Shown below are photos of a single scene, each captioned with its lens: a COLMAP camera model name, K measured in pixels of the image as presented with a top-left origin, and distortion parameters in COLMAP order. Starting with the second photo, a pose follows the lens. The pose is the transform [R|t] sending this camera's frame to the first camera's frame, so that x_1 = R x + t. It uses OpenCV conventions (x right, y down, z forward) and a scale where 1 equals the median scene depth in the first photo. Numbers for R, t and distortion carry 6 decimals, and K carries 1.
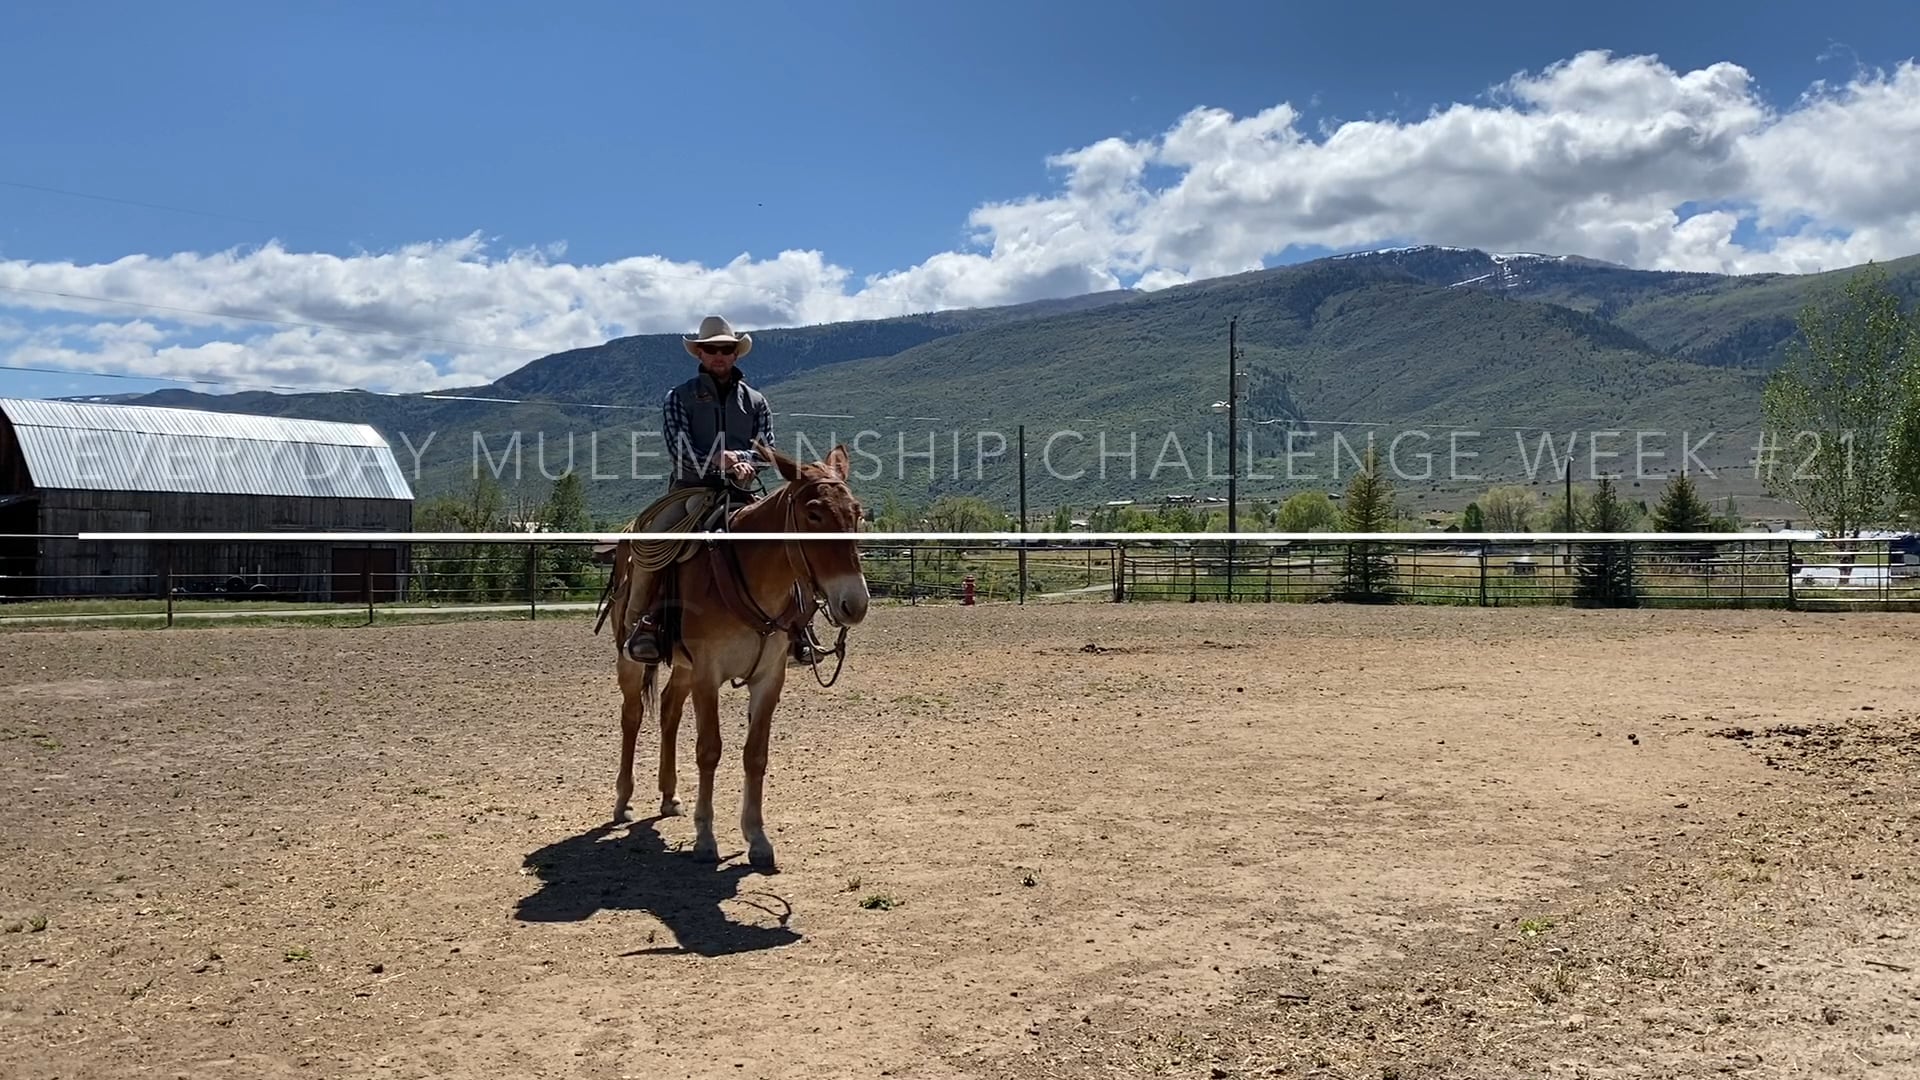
lens RADIAL K [[6368.3, 0, 959.8], [0, 6368.3, 541.5], [0, 0, 1]] dist [0.023382, 0.000000]
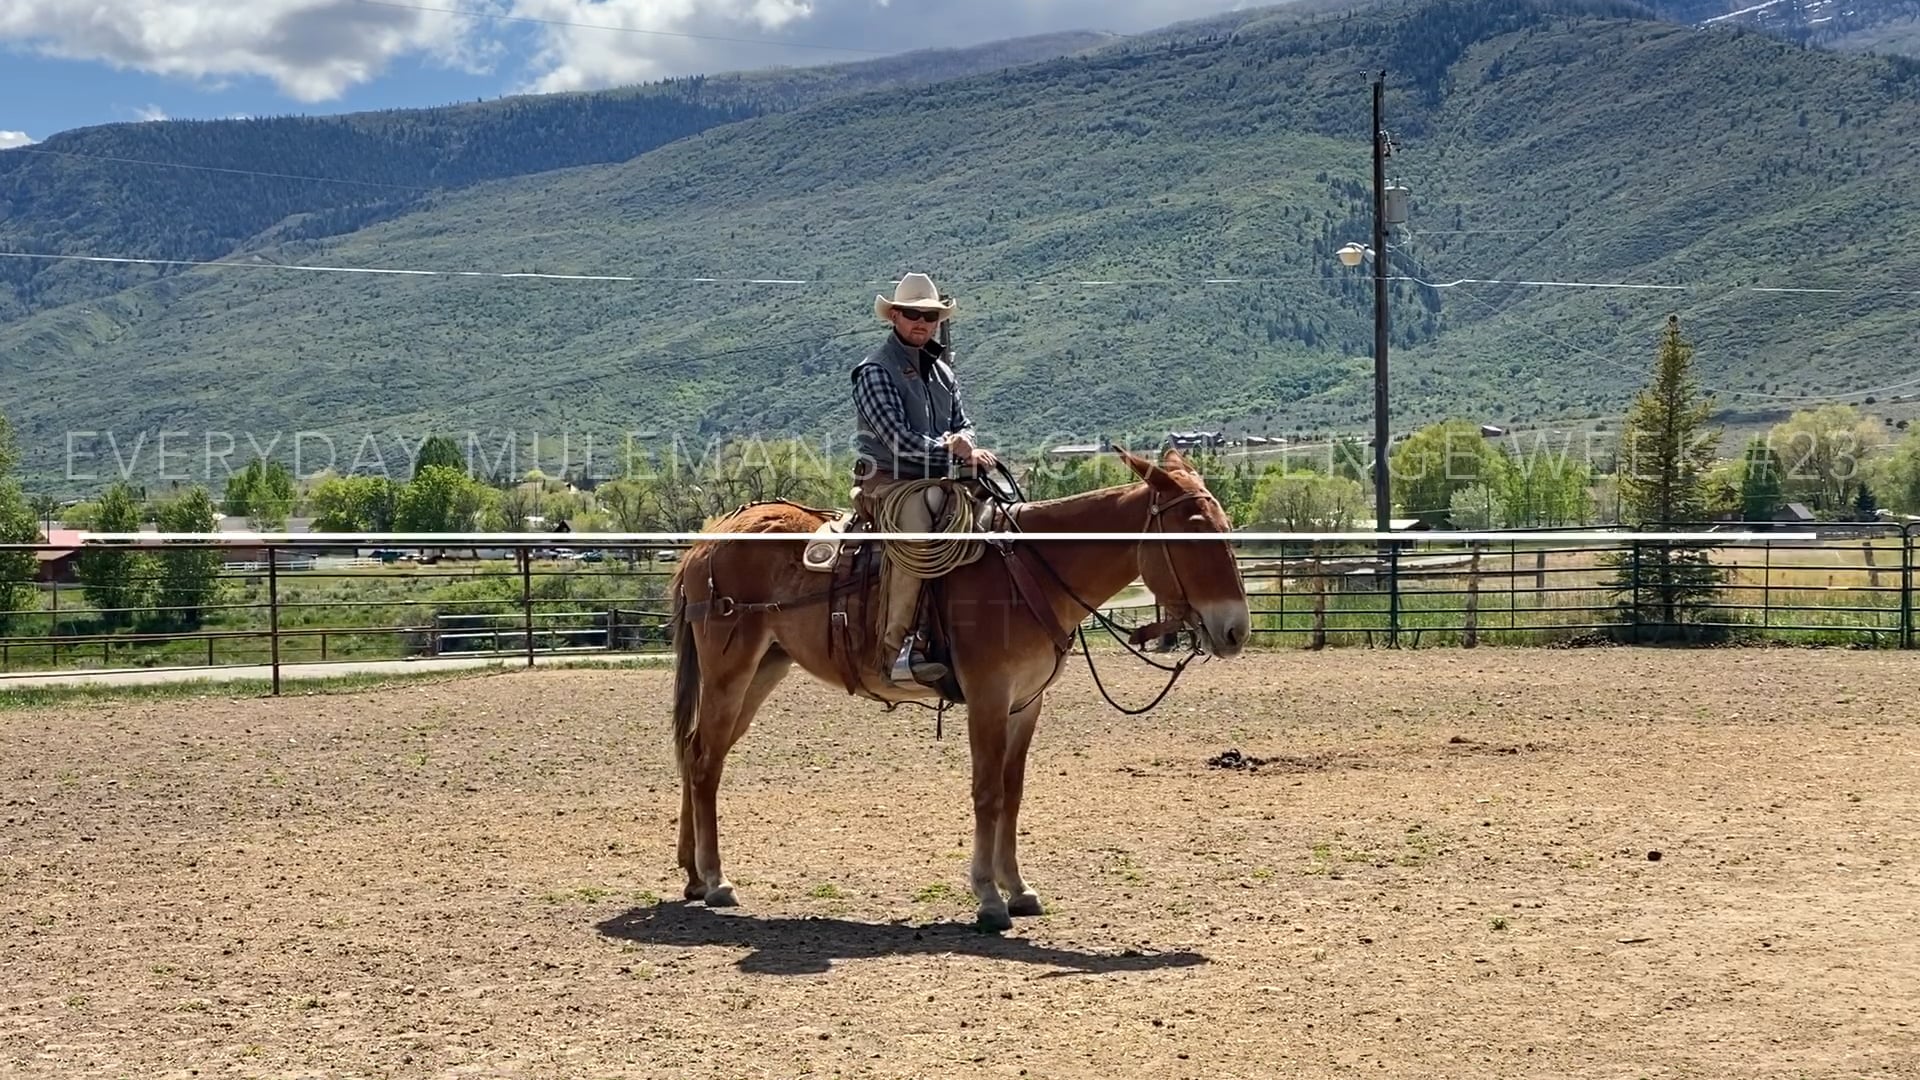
lens RADIAL K [[6368.3, 0, 960.4], [0, 6368.3, 537.5], [0, 0, 1]] dist [0.023382, 0.000000]
pose [[0.979259, -0.014918, 0.202063, -0.087577], [0.012499, 0.999834, 0.013247, -0.005799], [-0.202227, -0.010446, 0.979283, 0.502521]]
